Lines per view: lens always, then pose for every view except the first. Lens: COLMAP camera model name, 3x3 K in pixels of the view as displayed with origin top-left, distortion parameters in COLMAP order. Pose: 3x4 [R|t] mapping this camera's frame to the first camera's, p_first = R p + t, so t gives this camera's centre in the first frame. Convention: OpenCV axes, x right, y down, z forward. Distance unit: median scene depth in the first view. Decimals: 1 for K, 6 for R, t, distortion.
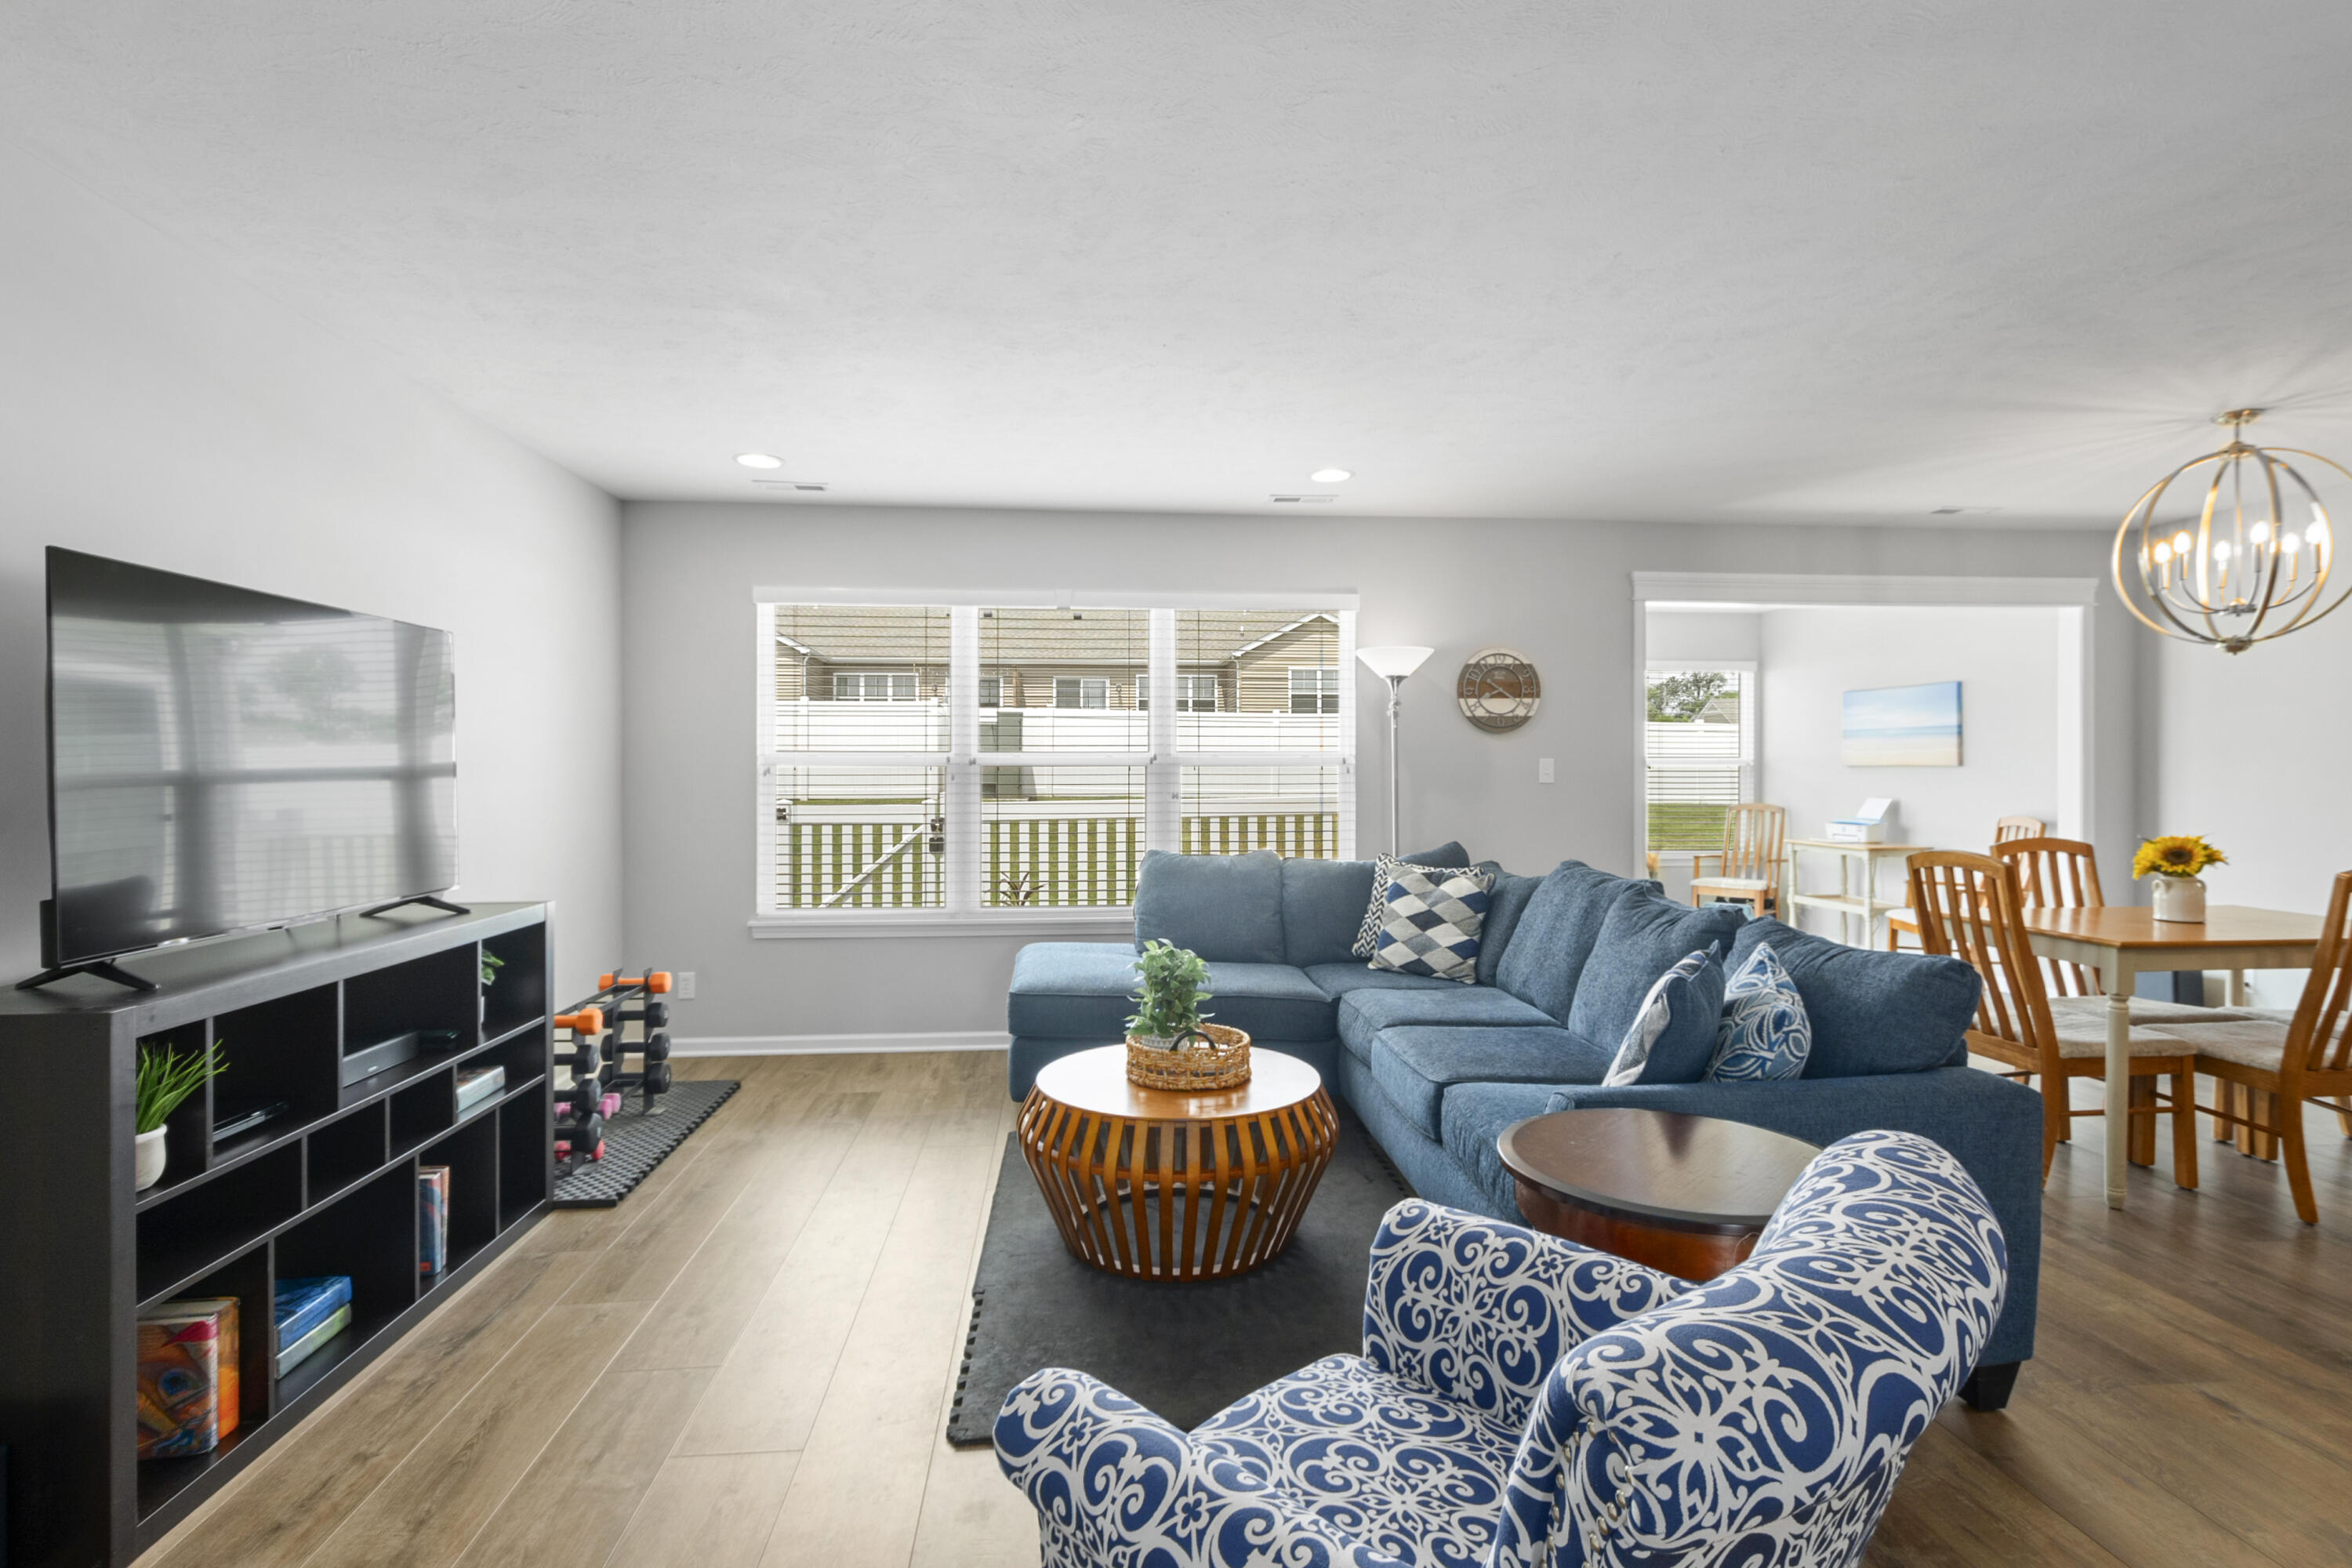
lens RADIAL K [[1123.3, 0, 1163.2], [0, 1123.3, 766.2], [0, 0, 1]] dist [-0.012315, 0.000638]
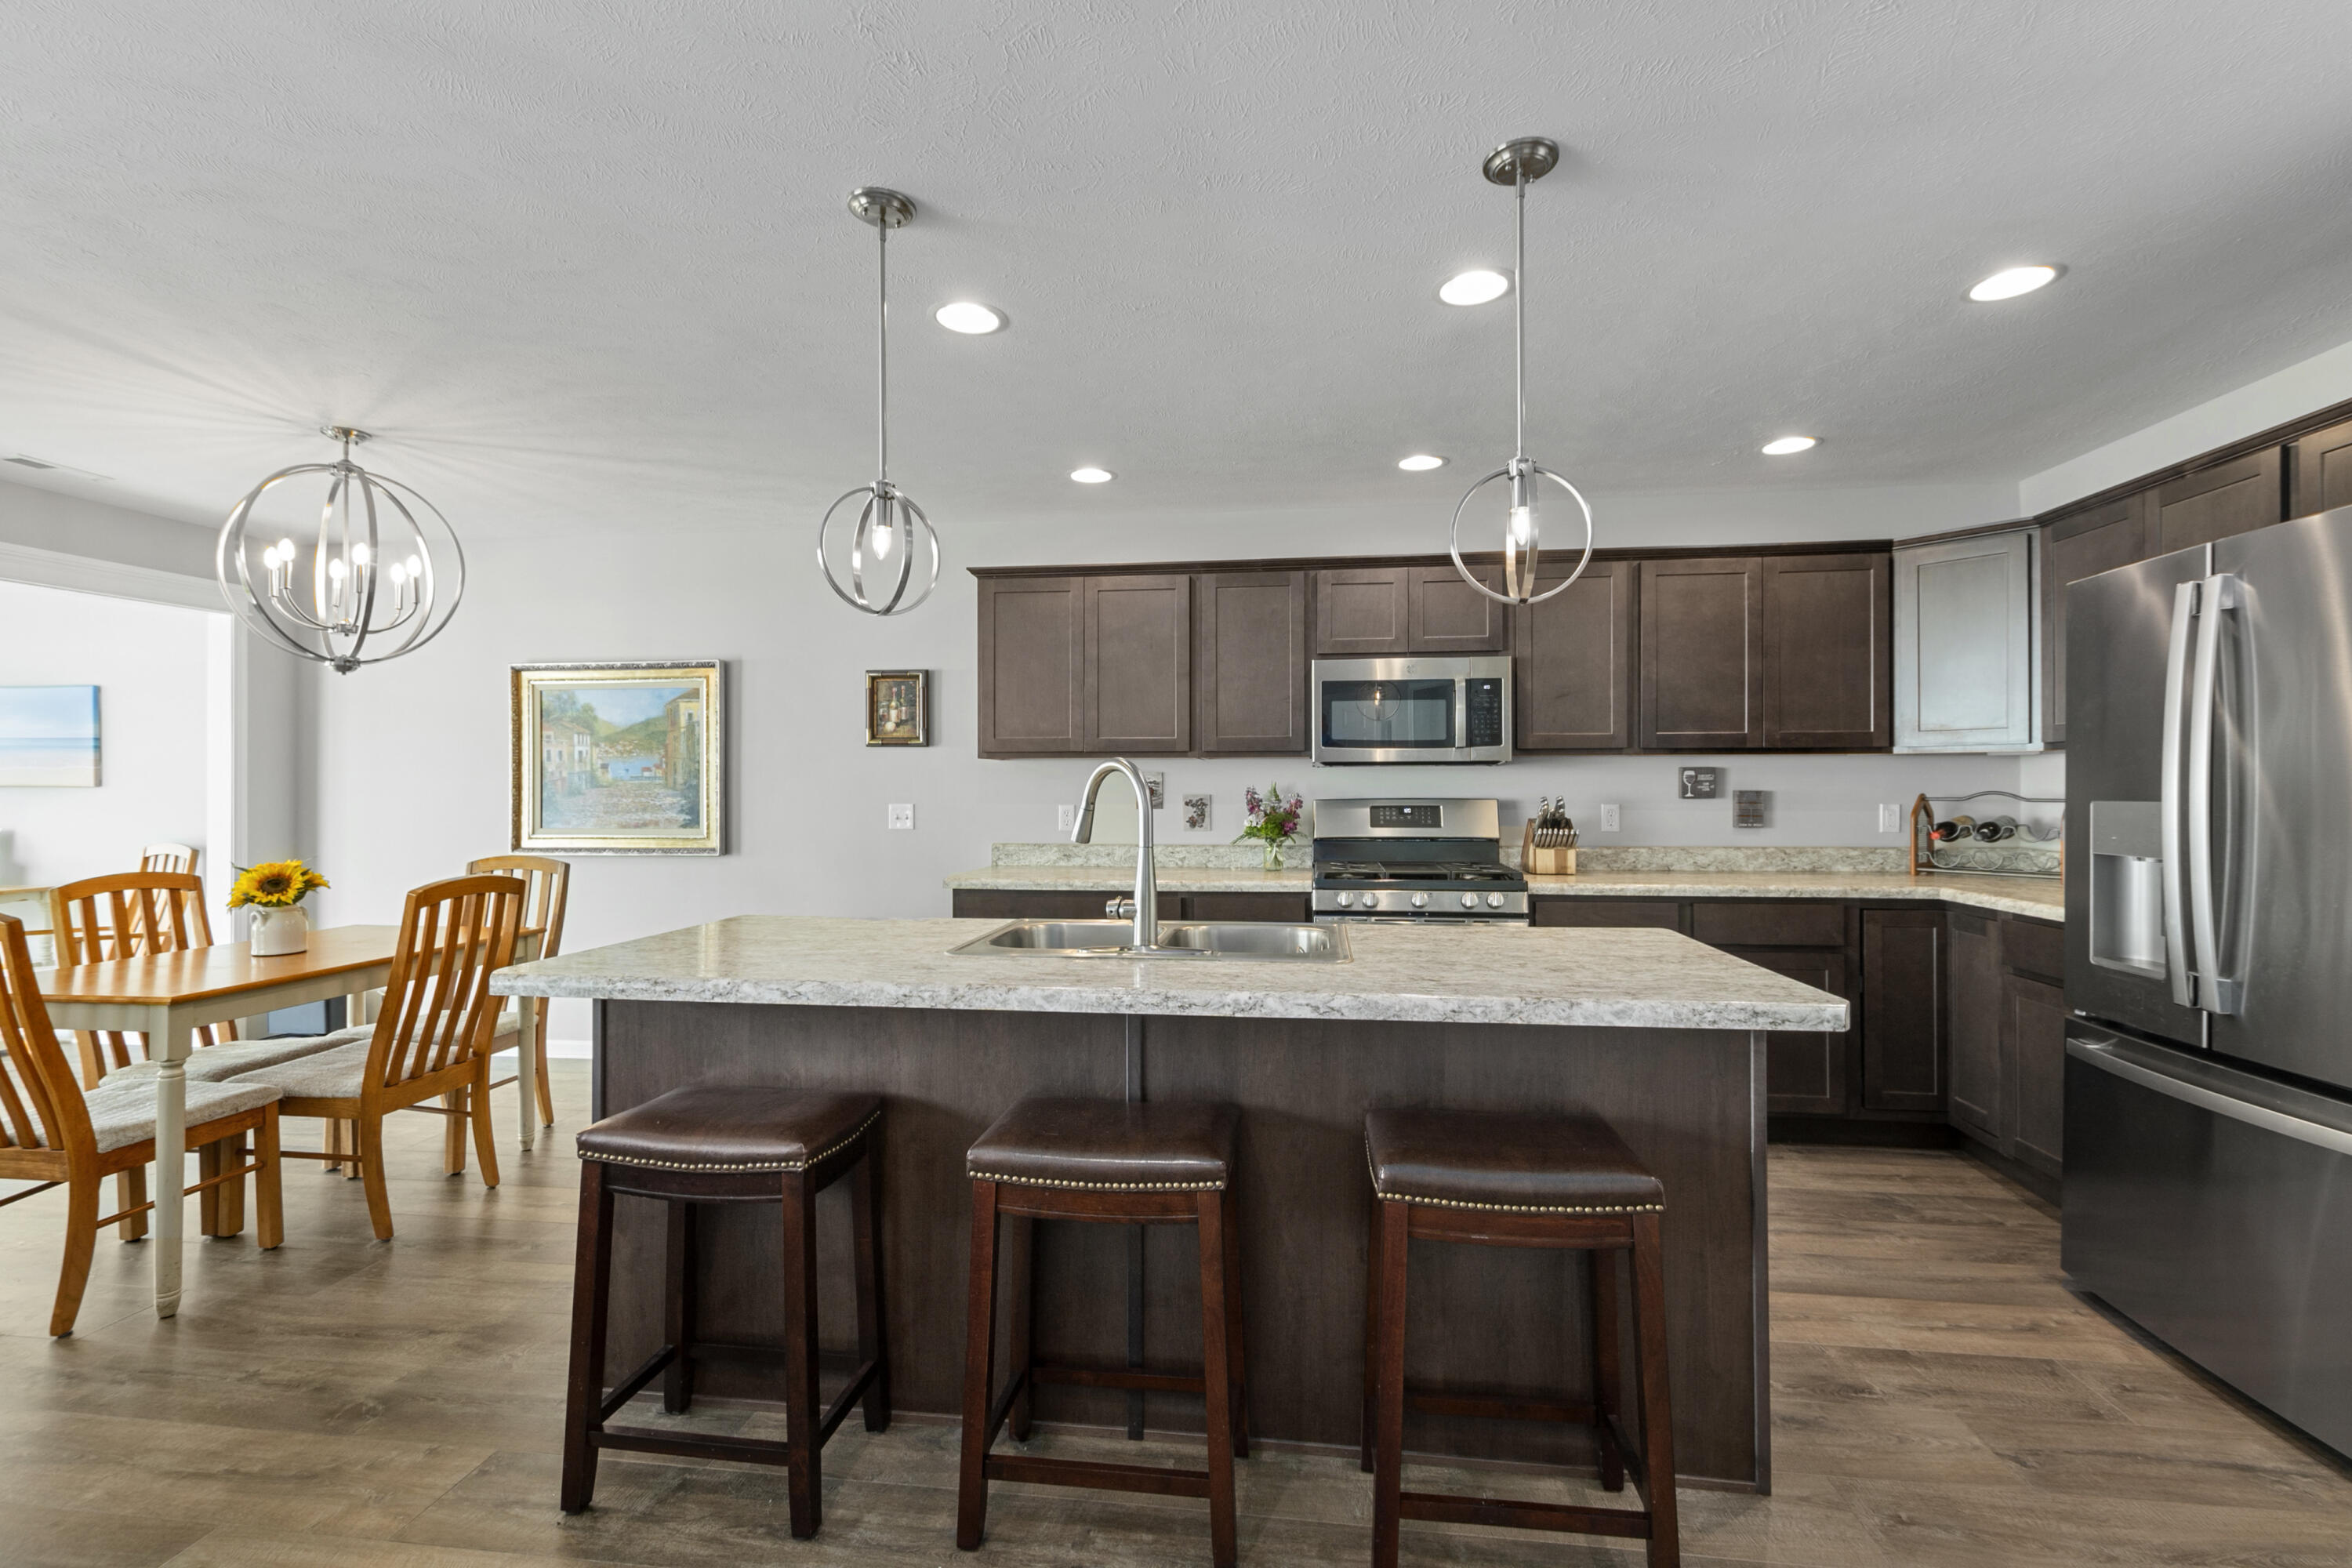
lens RADIAL K [[1034.6, 0, 1176.0], [0, 1034.6, 784.0], [0, 0, 1]] dist [0.001237, 0.000448]
pose [[0.206623, -0.000174, 0.978421, 0.190542], [0.001688, 0.999999, -0.000179, -0.001084], [-0.978419, 0.001689, 0.206623, 0.073453]]
